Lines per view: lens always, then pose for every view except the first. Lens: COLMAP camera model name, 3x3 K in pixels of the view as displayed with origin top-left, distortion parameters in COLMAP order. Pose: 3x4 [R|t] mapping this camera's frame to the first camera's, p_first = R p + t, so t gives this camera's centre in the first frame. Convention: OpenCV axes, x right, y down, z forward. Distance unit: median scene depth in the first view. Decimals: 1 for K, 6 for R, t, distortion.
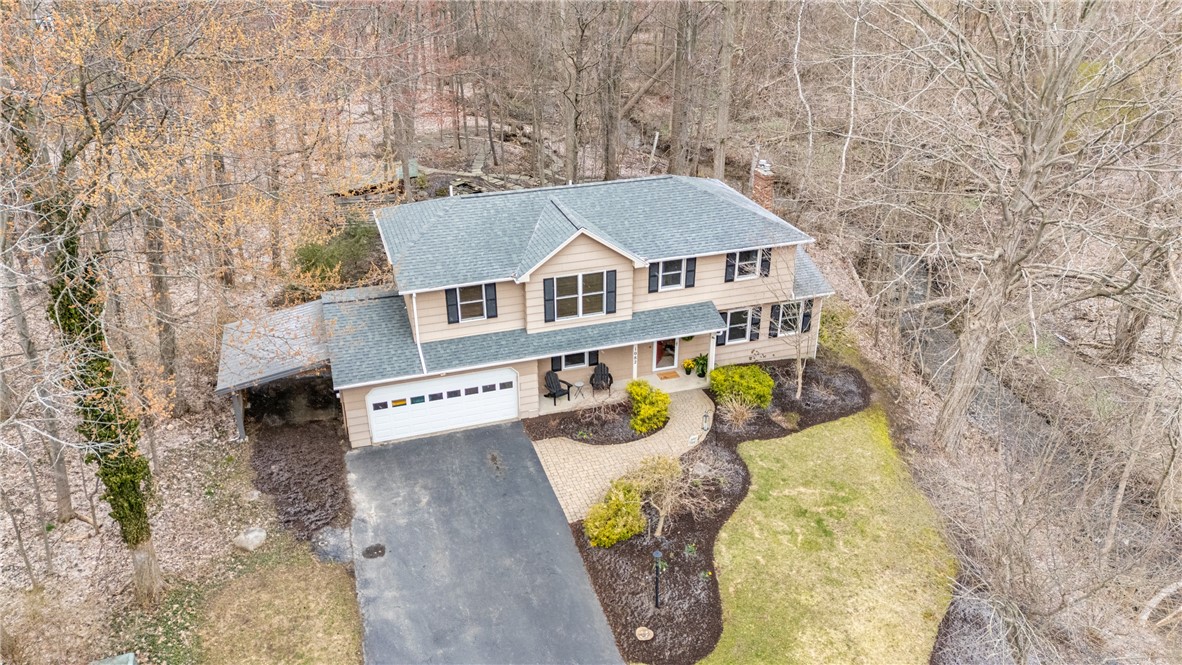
lens RADIAL K [[855.6, 0, 596.4], [0, 855.6, 331.8], [0, 0, 1]] dist [0.087127, -0.084006]
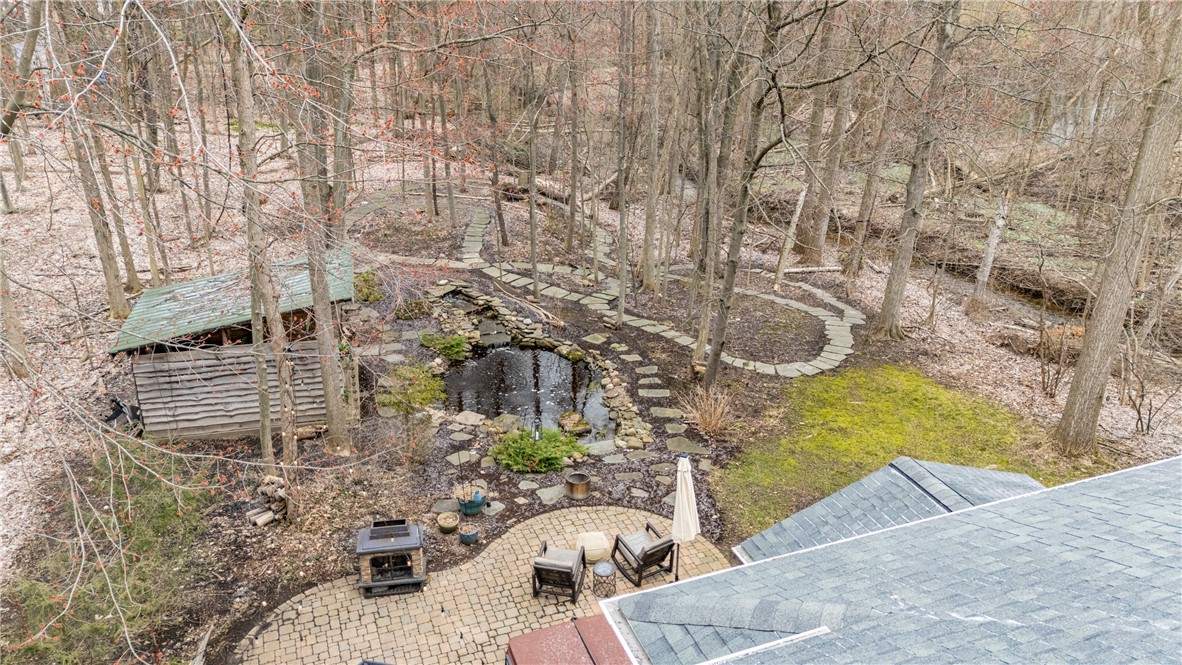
lens RADIAL K [[855.6, 0, 596.4], [0, 855.6, 331.8], [0, 0, 1]] dist [0.087127, -0.084006]
pose [[0.998621, -0.014344, 0.050494, -0.186023], [0.017344, 0.998078, -0.059494, -0.223980], [-0.049544, 0.060288, 0.996951, 0.970351]]
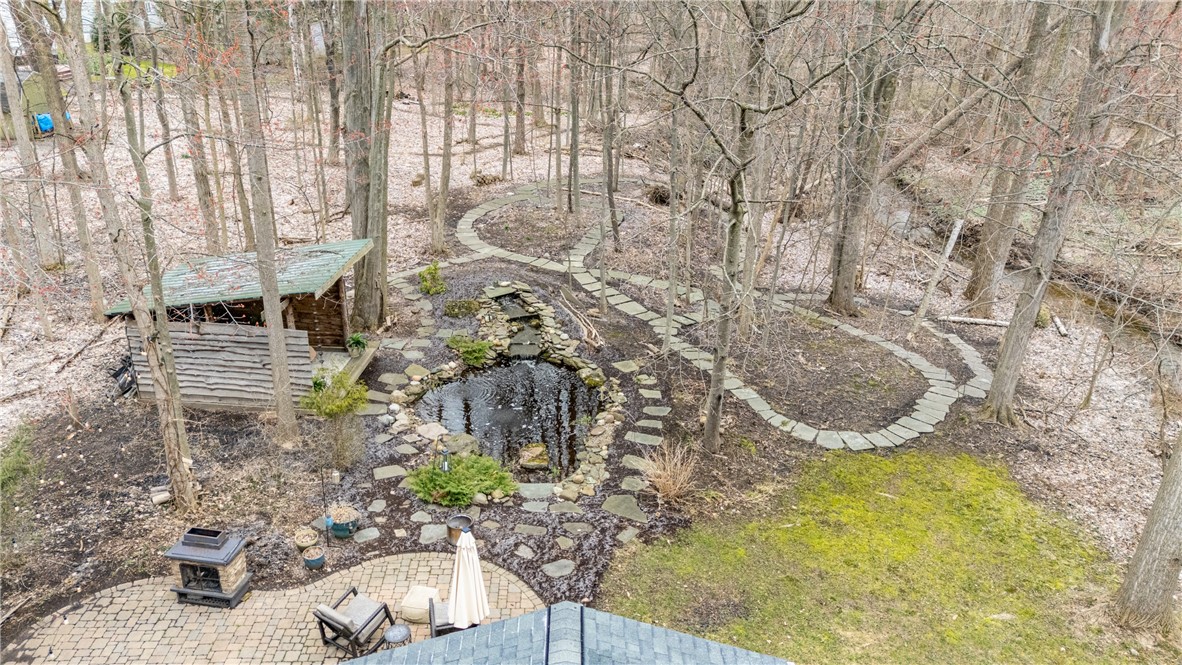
lens RADIAL K [[855.6, 0, 596.4], [0, 855.6, 331.8], [0, 0, 1]] dist [0.087127, -0.084006]
pose [[0.956182, 0.130561, -0.262050, 0.029792], [-0.143569, 0.989153, -0.031038, -0.270484], [0.255155, 0.067300, 0.964555, 1.055337]]
